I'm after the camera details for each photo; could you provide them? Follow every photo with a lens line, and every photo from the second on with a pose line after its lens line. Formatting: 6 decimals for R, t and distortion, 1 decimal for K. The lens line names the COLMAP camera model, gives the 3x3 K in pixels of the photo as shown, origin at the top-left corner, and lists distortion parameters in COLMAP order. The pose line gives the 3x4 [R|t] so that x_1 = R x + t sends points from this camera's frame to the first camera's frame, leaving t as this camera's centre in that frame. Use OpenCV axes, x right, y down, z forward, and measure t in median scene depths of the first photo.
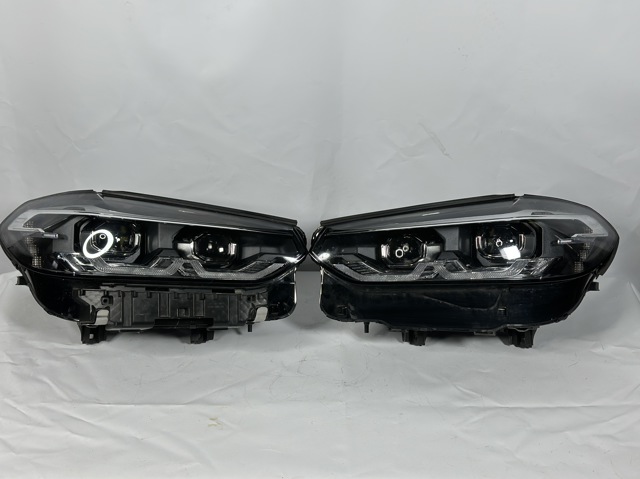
lens RADIAL K [[884.5, 0, 320.0], [0, 884.5, 239.5], [0, 0, 1]] dist [0.157063, 0.007638]
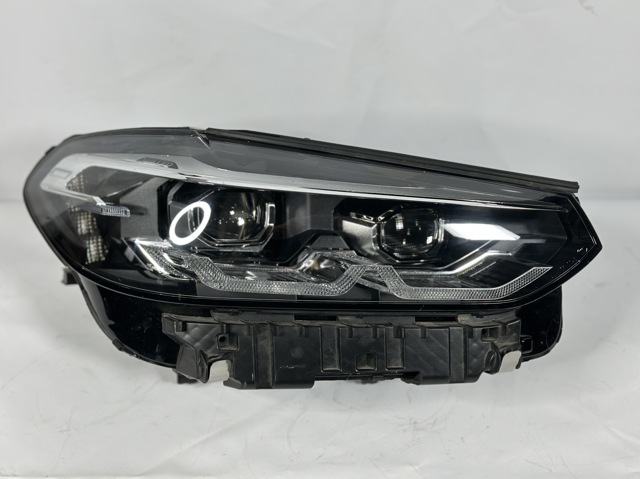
lens RADIAL K [[884.5, 0, 320.0], [0, 884.5, 239.5], [0, 0, 1]] dist [0.157063, 0.007638]
pose [[0.999014, -0.002383, -0.044338, -0.151779], [0.009681, 0.986226, 0.165121, -0.076569], [0.043334, -0.165387, 0.985276, 0.464104]]
